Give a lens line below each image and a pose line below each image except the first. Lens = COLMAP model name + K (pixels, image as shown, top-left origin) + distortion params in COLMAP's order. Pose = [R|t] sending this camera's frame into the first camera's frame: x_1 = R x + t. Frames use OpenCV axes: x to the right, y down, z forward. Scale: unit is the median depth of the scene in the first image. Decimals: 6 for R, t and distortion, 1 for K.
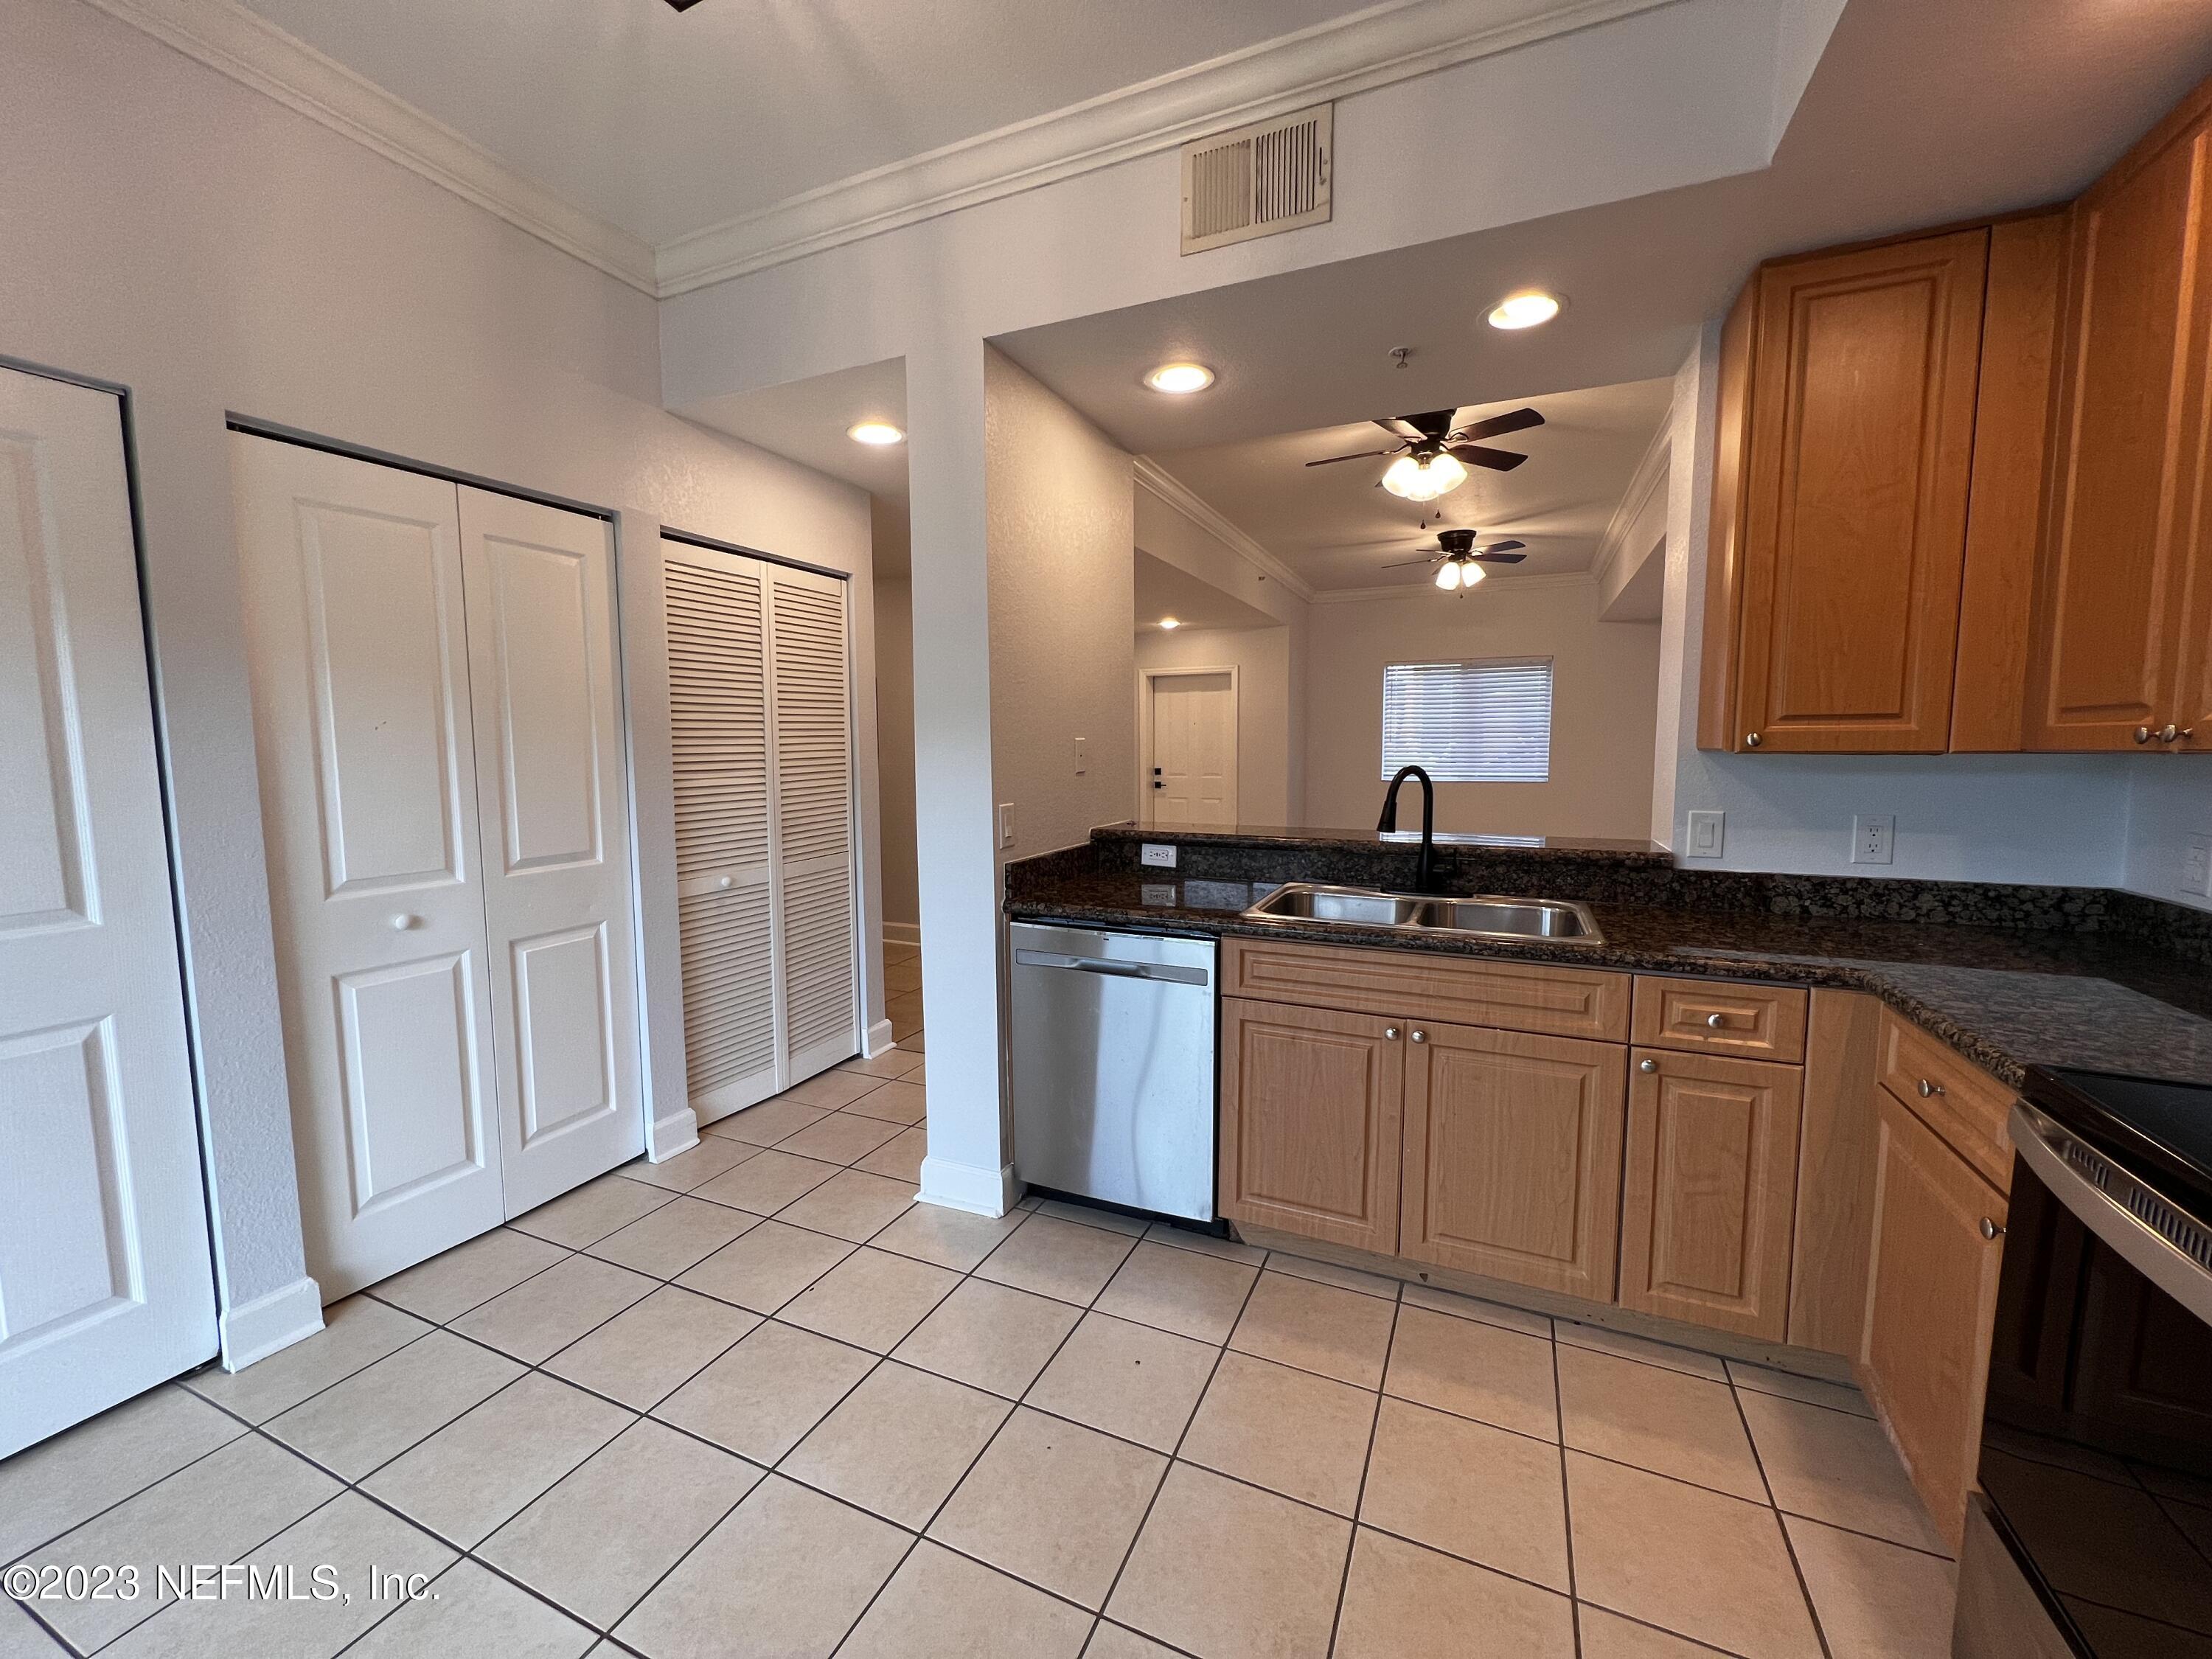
lens RADIAL K [[885.2, 0, 1108.2], [0, 885.2, 824.2], [0, 0, 1]] dist [-0.001440, -0.000150]
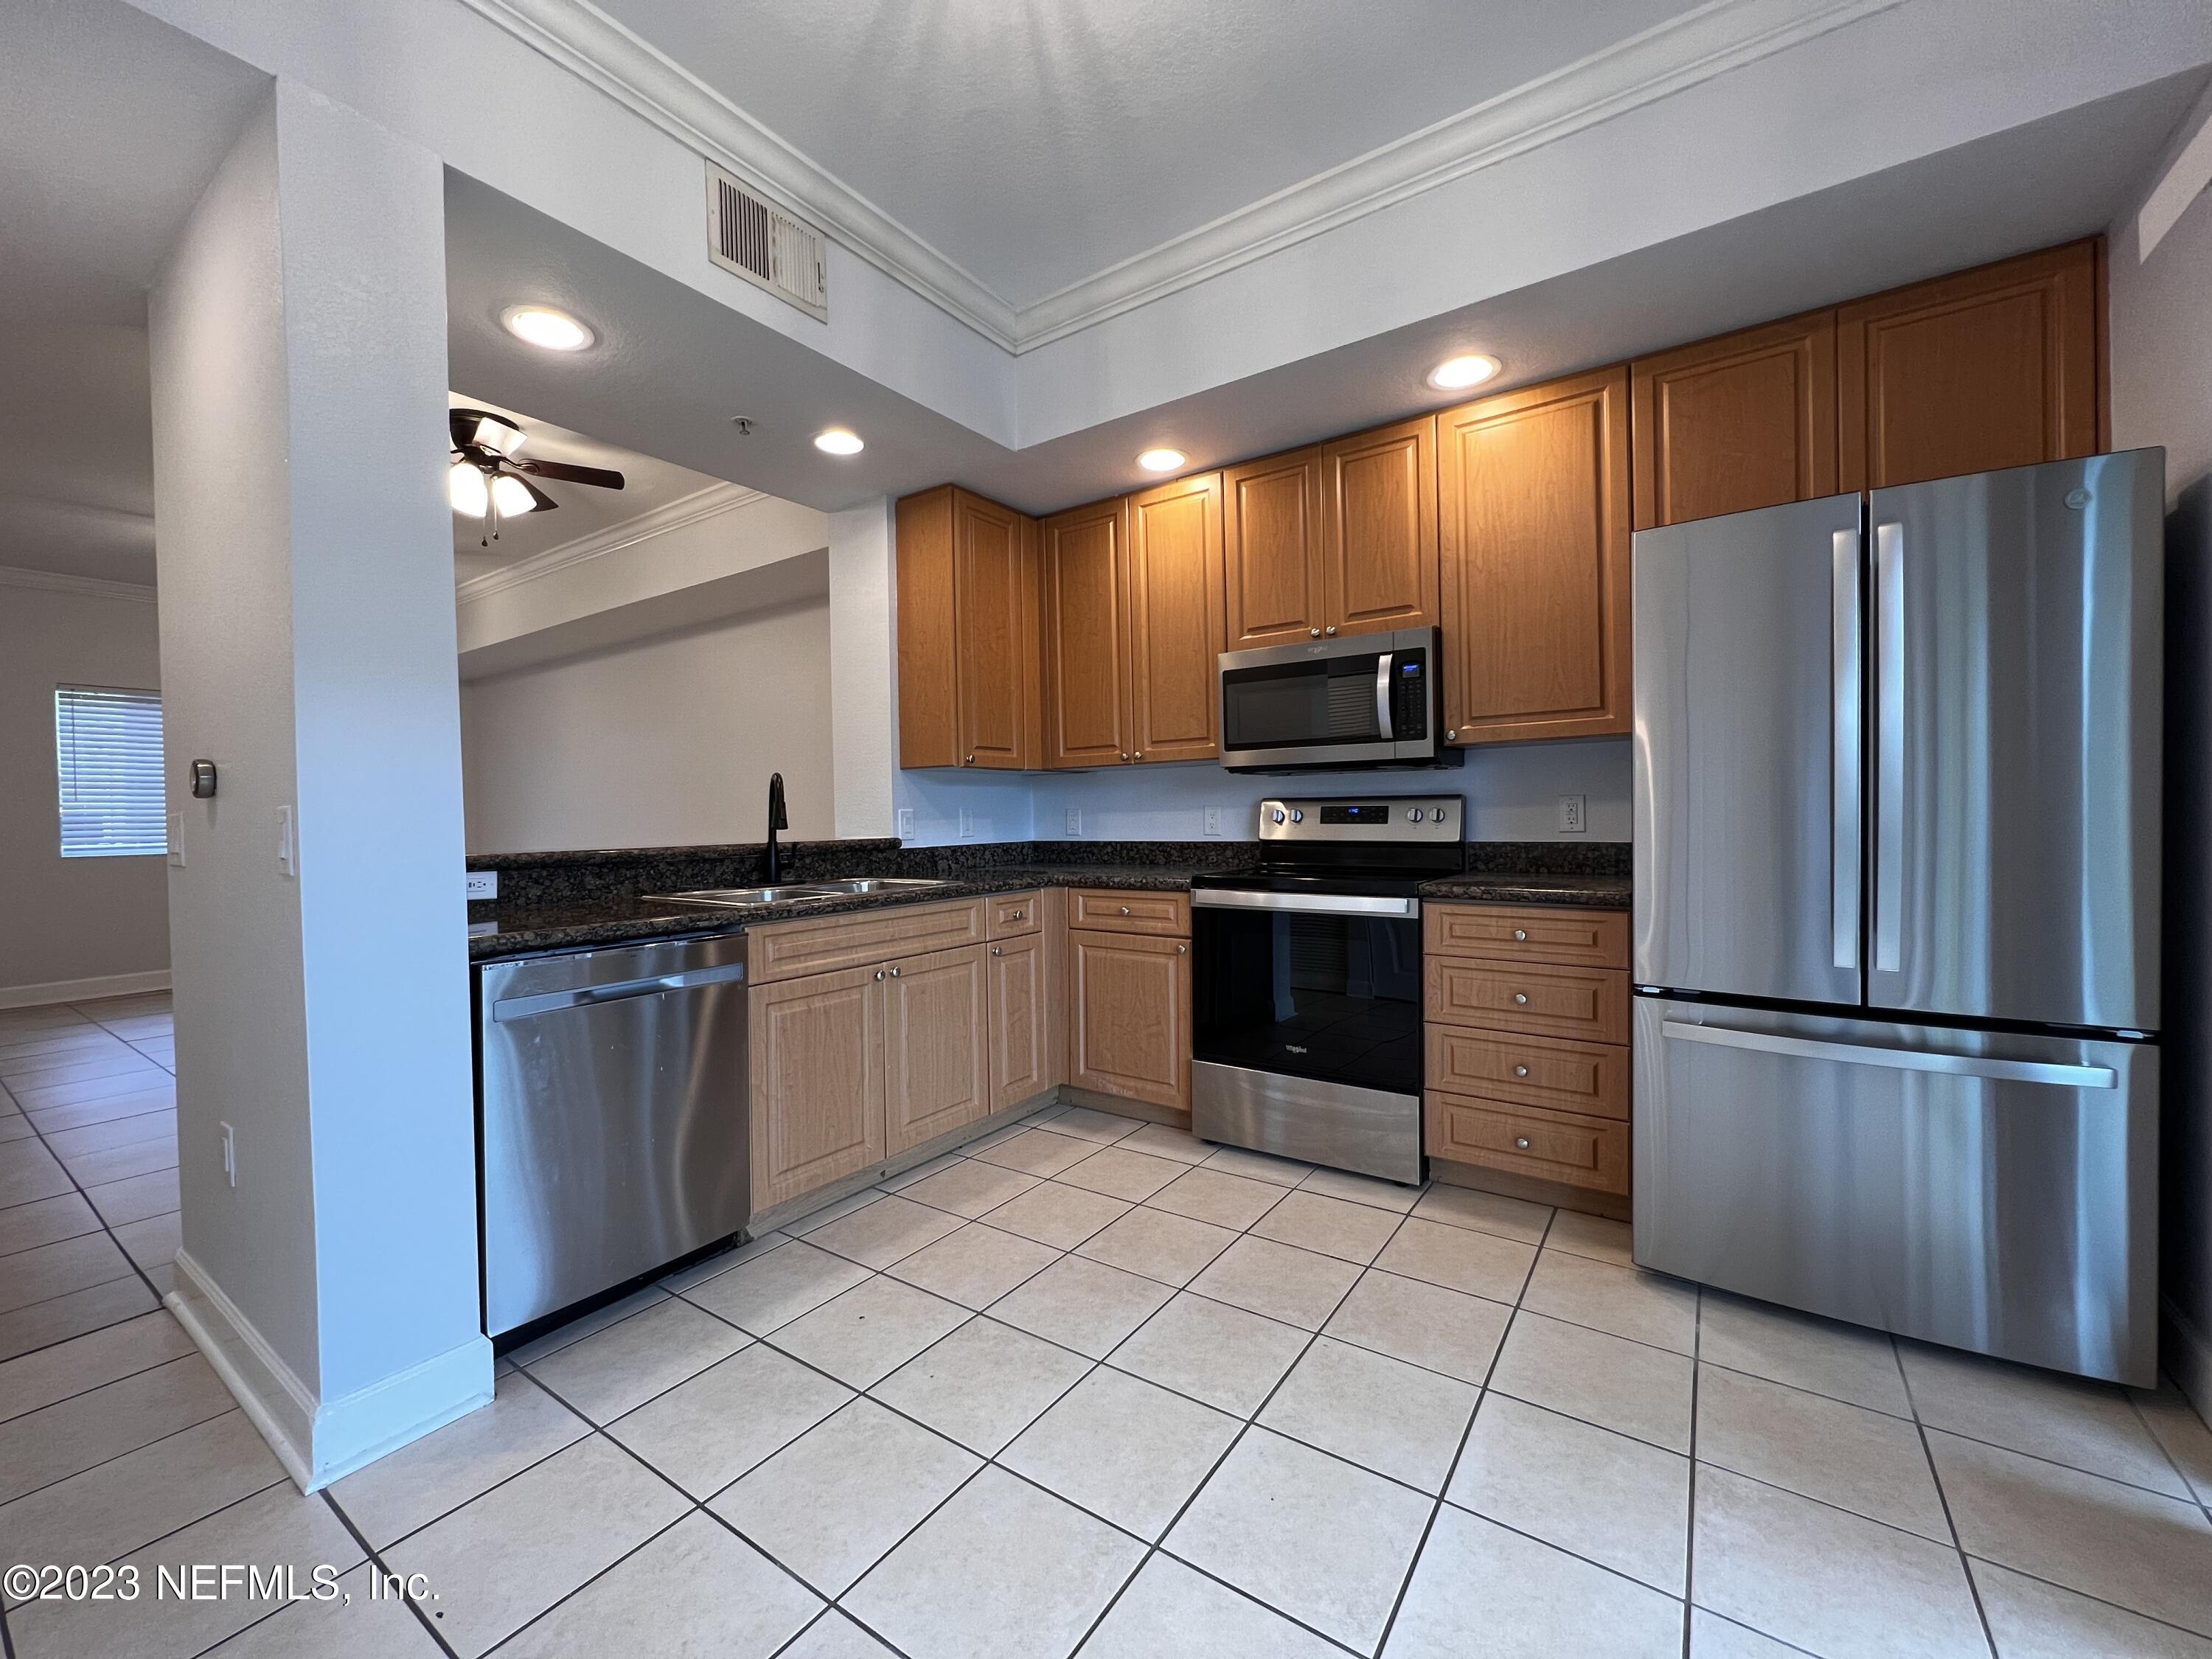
lens RADIAL K [[885.2, 0, 1105.7], [0, 885.2, 824.4], [0, 0, 1]] dist [-0.001440, -0.000150]
pose [[0.180989, -0.012057, 0.983411, -0.804210], [0.107908, 0.994131, -0.007671, 0.063063], [-0.977547, 0.107506, 0.181228, 0.408071]]
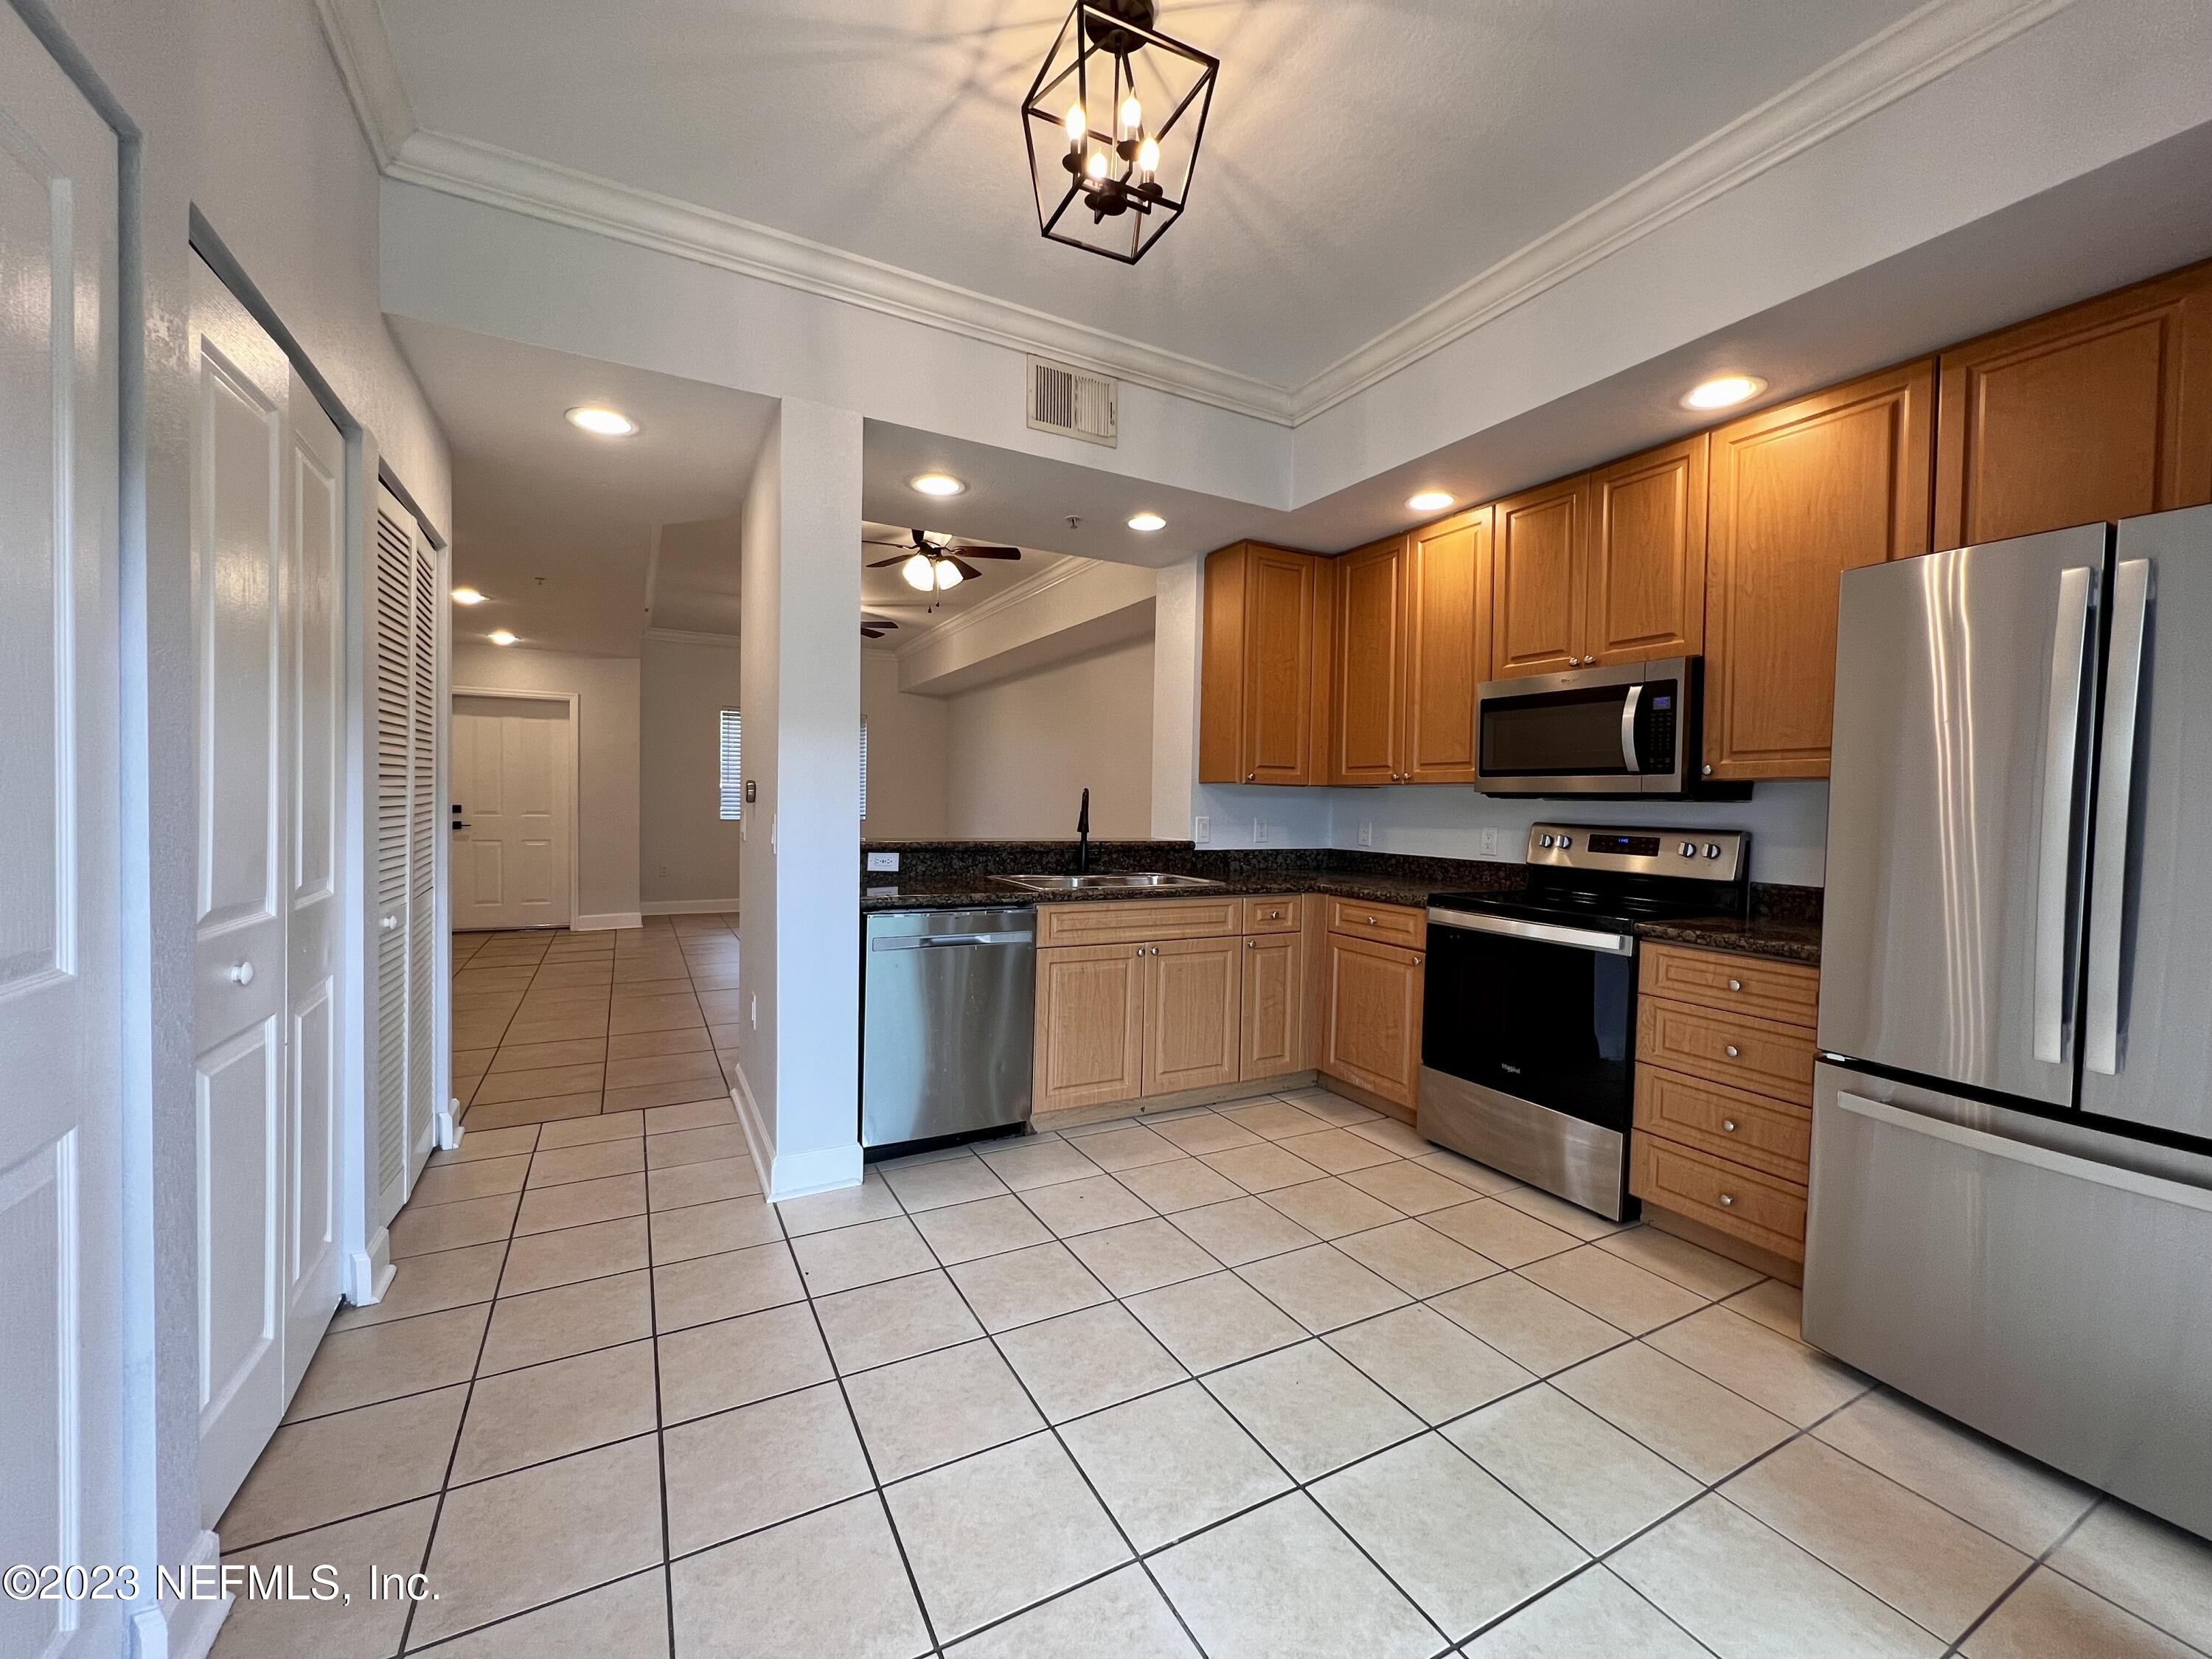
lens RADIAL K [[885.2, 0, 1104.4], [0, 885.2, 823.6], [0, 0, 1]] dist [-0.001440, -0.000150]
pose [[0.609889, -0.003916, 0.792477, -0.925619], [0.050617, 0.998138, -0.034022, 0.052477], [-0.790869, 0.060863, 0.608952, 0.060857]]
